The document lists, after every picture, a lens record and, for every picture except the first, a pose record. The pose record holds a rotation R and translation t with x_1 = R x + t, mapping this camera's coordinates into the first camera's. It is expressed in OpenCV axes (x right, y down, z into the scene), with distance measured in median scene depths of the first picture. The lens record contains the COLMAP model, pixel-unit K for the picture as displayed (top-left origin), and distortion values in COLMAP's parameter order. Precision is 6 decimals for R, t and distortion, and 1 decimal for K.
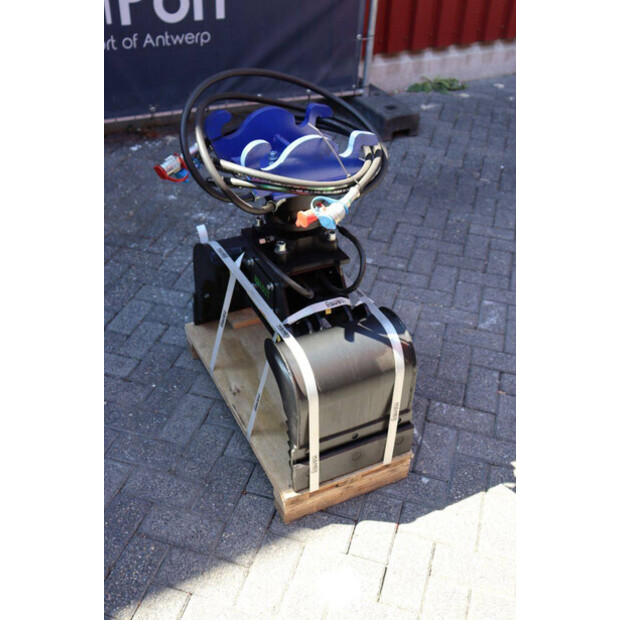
lens RADIAL K [[764.6, 0, 310.0], [0, 764.6, 310.0], [0, 0, 1]] dist [0.004082, 0.062497]
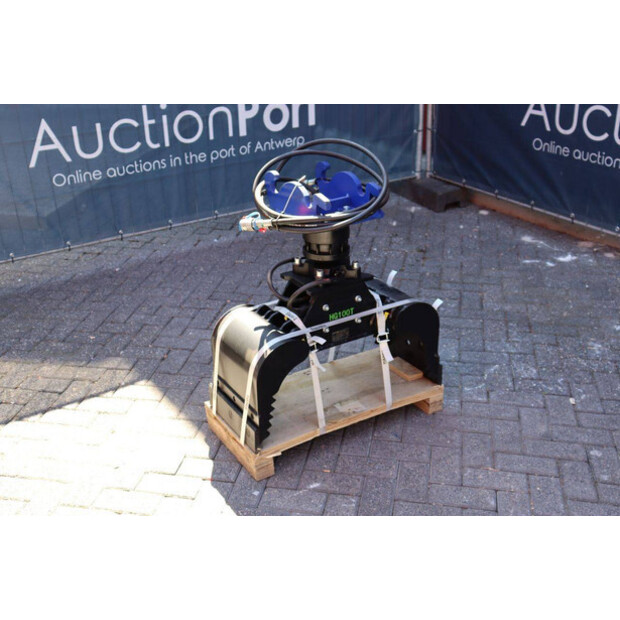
lens RADIAL K [[764.6, 0, 310.0], [0, 764.6, 310.0], [0, 0, 1]] dist [0.004082, 0.062497]
pose [[0.092844, 0.398314, -0.912538, 1.168787], [-0.538533, 0.790960, 0.290455, -0.394105], [0.837474, 0.464465, 0.287941, 0.645056]]
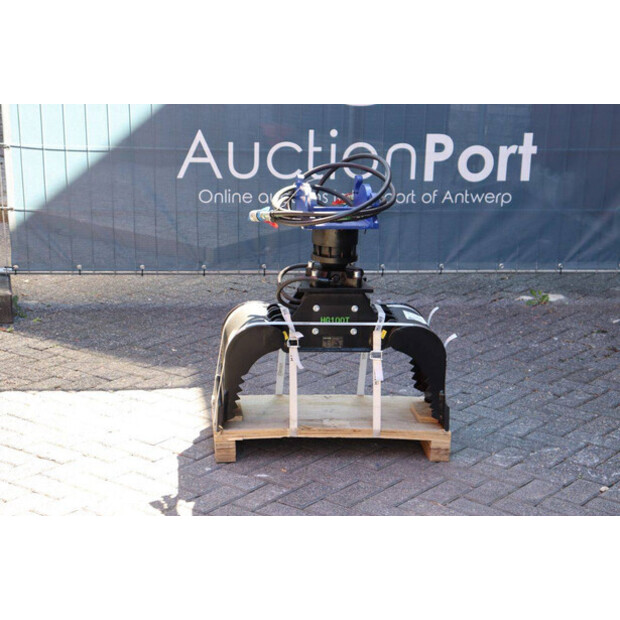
lens RADIAL K [[1400.9, 0, 310.0], [0, 1400.9, 310.0], [0, 0, 1]] dist [0.388976, 0.130597]
pose [[-0.363442, 0.192003, -0.911617, 2.160652], [-0.551114, 0.744636, 0.376551, -0.918678], [0.751121, 0.639259, -0.164817, 1.403573]]
